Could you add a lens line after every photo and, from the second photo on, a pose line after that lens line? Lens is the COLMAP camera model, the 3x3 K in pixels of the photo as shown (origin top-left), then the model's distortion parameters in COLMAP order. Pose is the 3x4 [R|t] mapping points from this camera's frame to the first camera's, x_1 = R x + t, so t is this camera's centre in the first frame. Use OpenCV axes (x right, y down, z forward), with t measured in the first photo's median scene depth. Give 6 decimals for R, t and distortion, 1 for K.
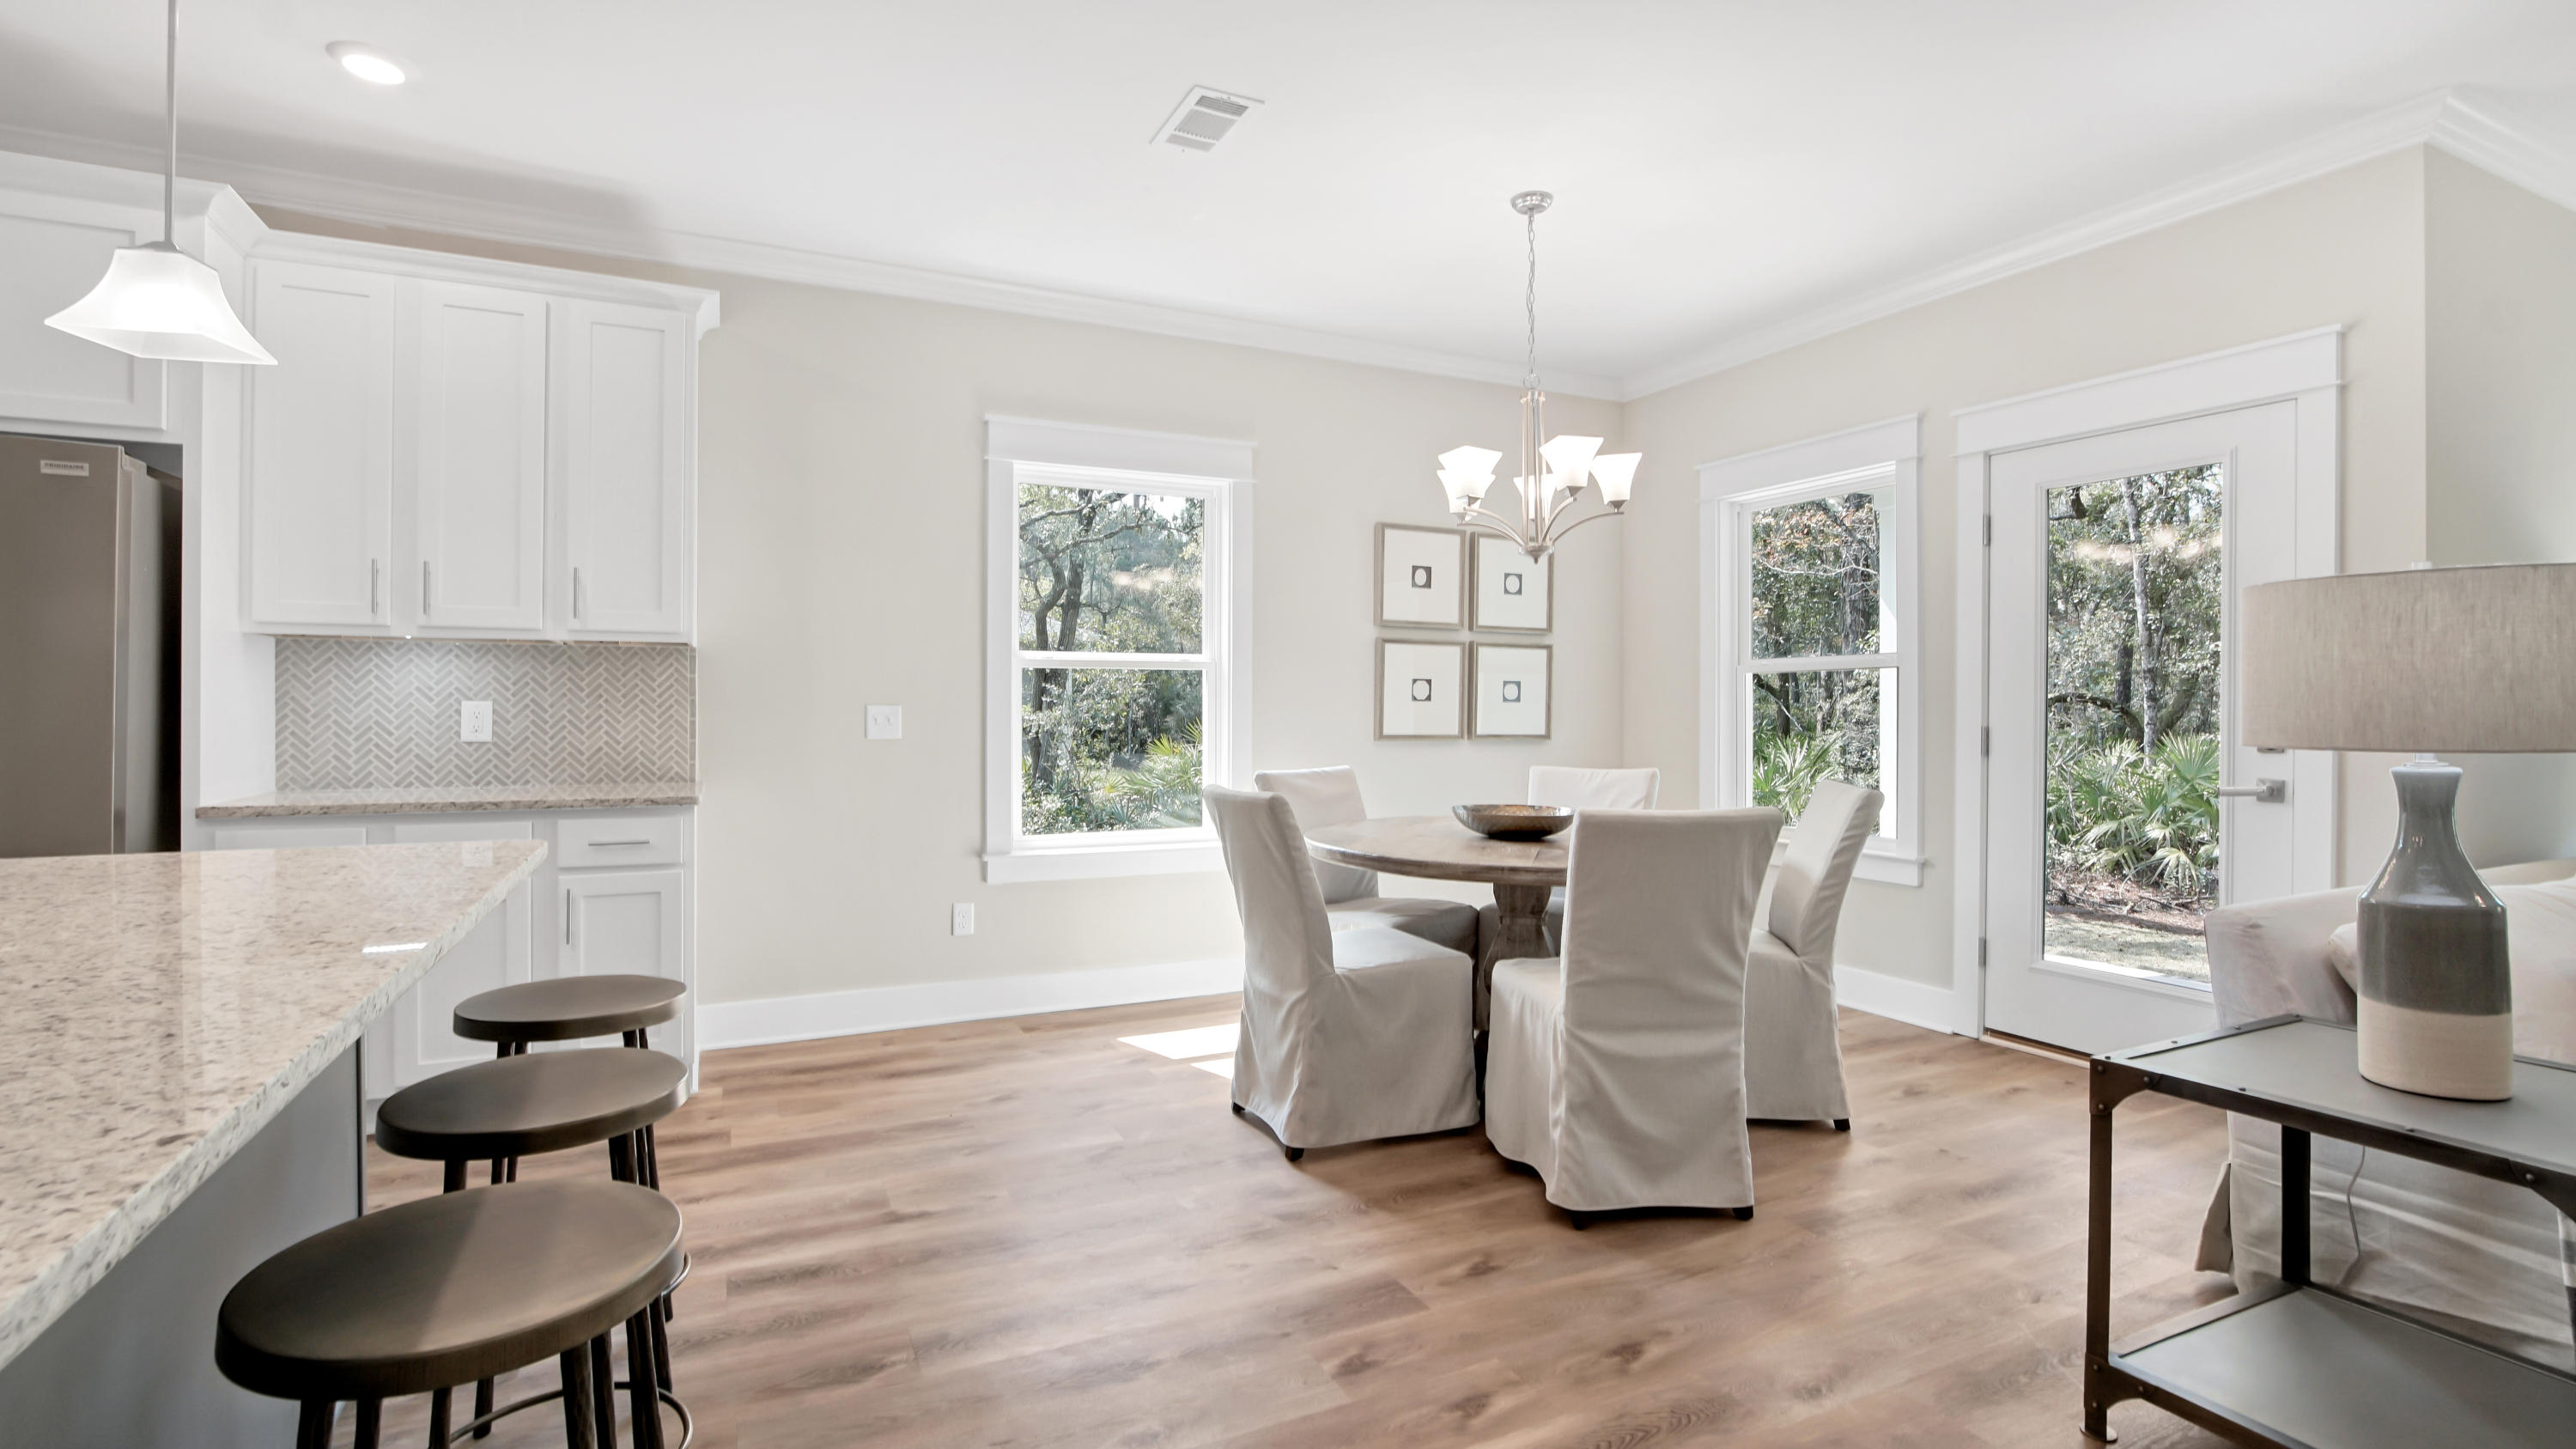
lens RADIAL K [[1195.1, 0, 1277.8], [0, 1195.1, 721.2], [0, 0, 1]] dist [-0.014414, 0.000925]
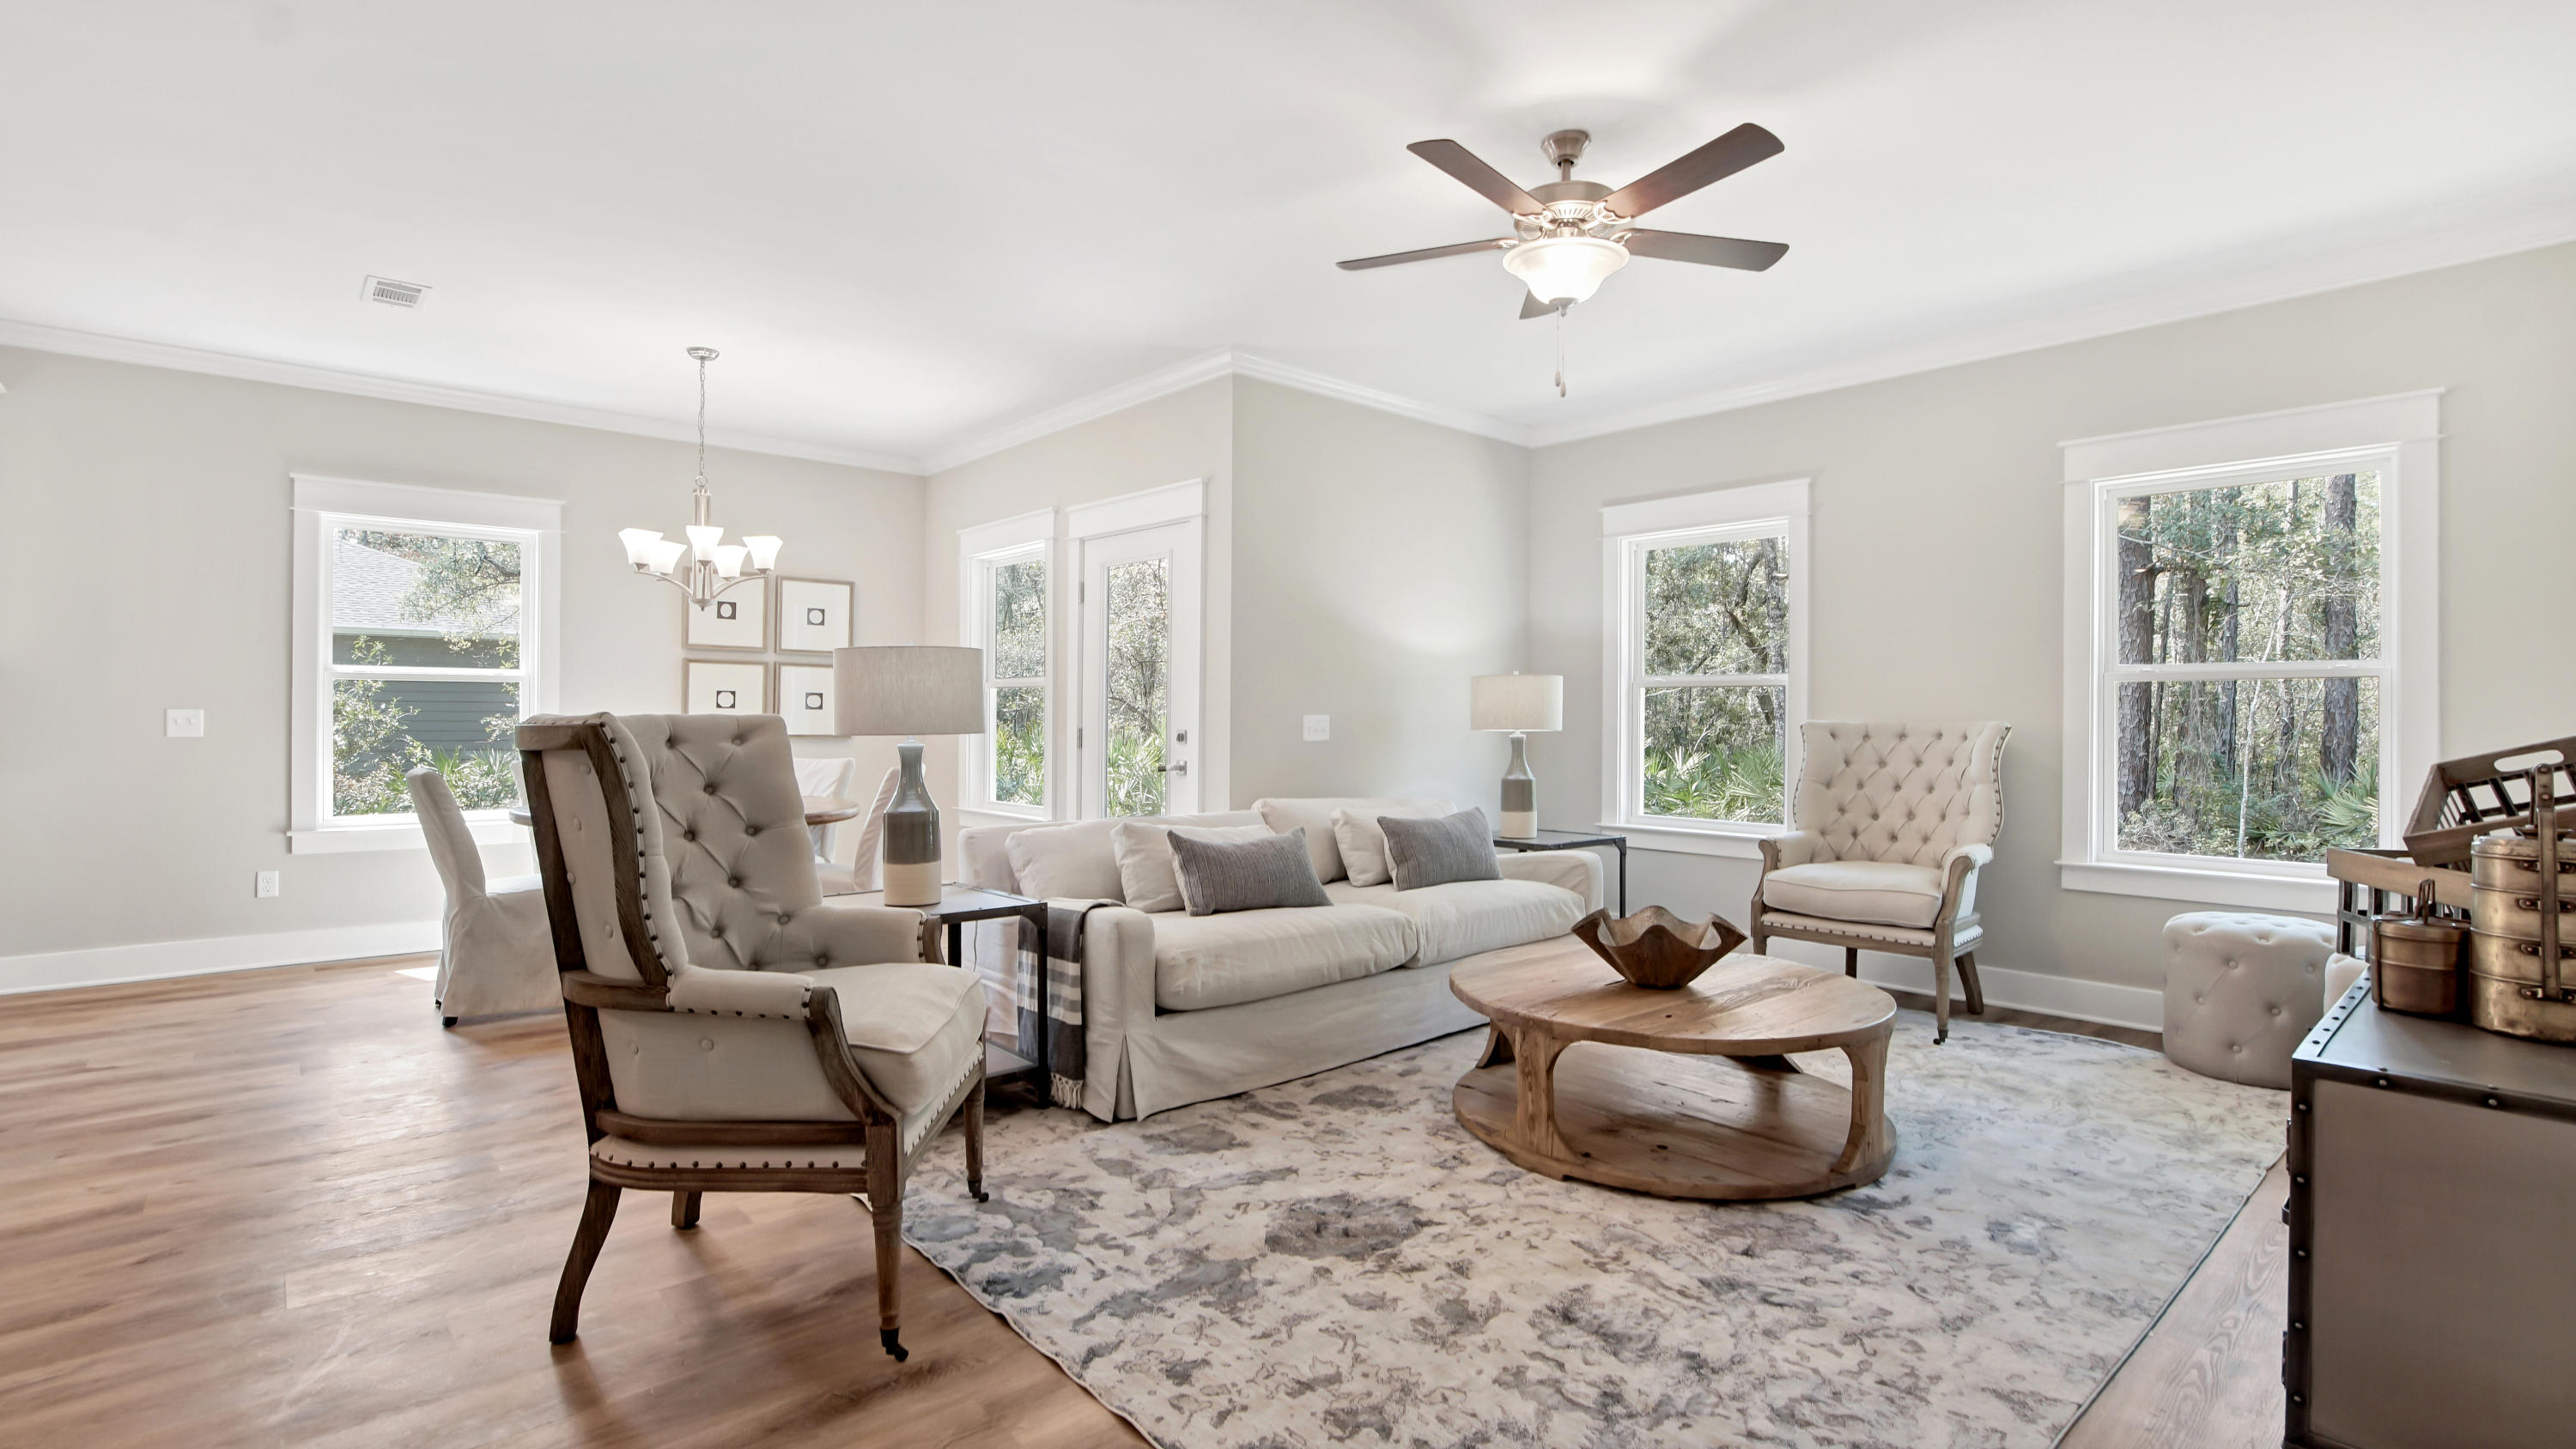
lens RADIAL K [[1194.7, 0, 1251.2], [0, 1194.7, 724.4], [0, 0, 1]] dist [-0.014414, 0.000925]
pose [[0.965593, 0.001806, 0.260052, 0.393723], [-0.000730, 0.999991, -0.004237, 0.006153], [-0.260057, 0.003901, 0.965585, -0.434722]]
